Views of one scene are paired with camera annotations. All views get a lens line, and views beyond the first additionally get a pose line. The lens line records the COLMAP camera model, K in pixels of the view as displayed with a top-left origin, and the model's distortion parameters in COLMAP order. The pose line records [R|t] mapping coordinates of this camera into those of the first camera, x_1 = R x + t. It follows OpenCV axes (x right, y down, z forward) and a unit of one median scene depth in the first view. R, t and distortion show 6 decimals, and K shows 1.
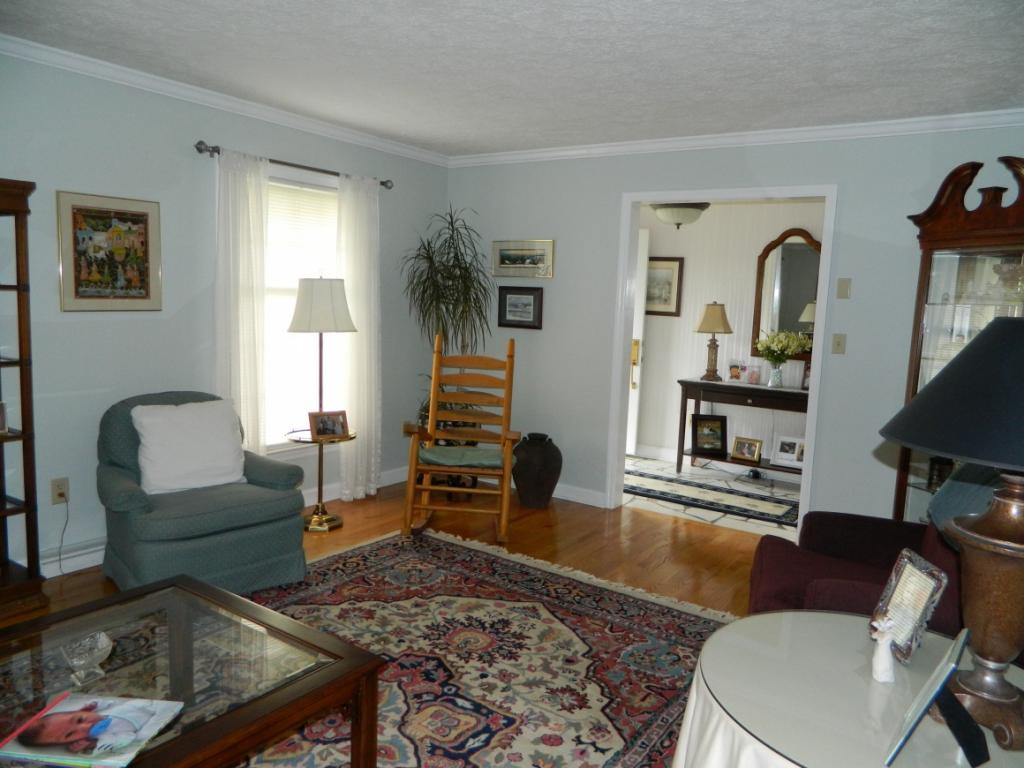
lens RADIAL K [[752.0, 0, 506.8], [0, 752.0, 383.4], [0, 0, 1]] dist [-0.009202, -0.002861]
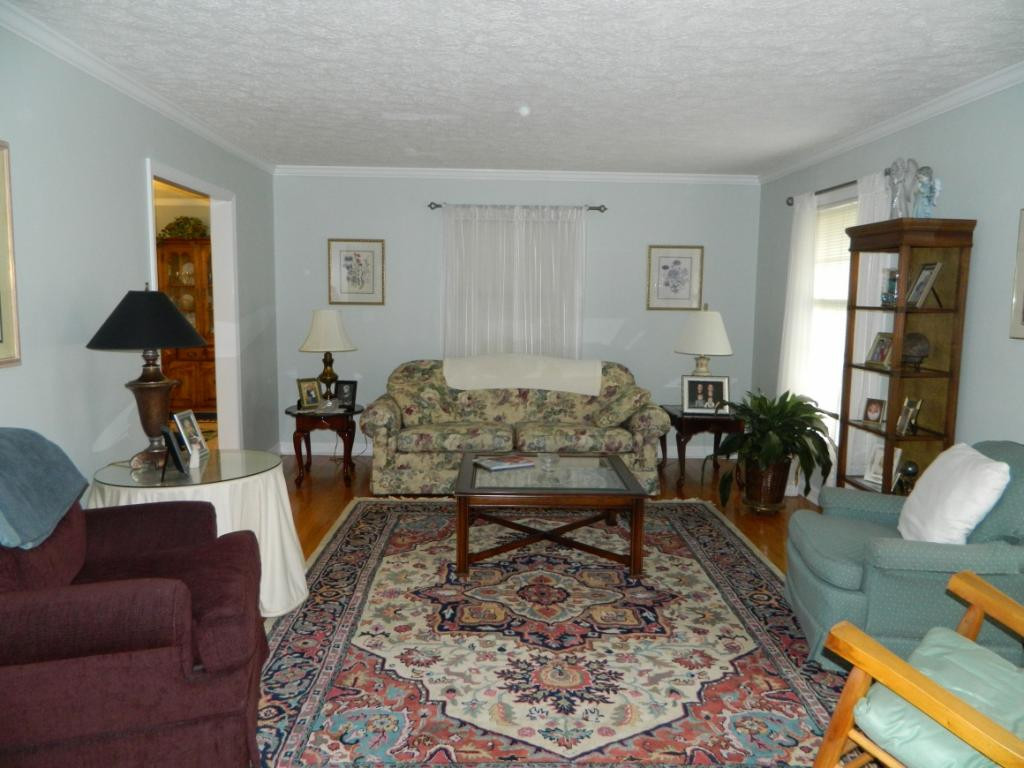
lens RADIAL K [[752.0, 0, 507.0], [0, 752.0, 385.8], [0, 0, 1]] dist [-0.009202, -0.002861]
pose [[-0.803425, 0.023466, -0.594943, 0.580814], [-0.113053, 0.975033, 0.191127, -0.180032], [0.584574, 0.220817, -0.780713, 1.723623]]
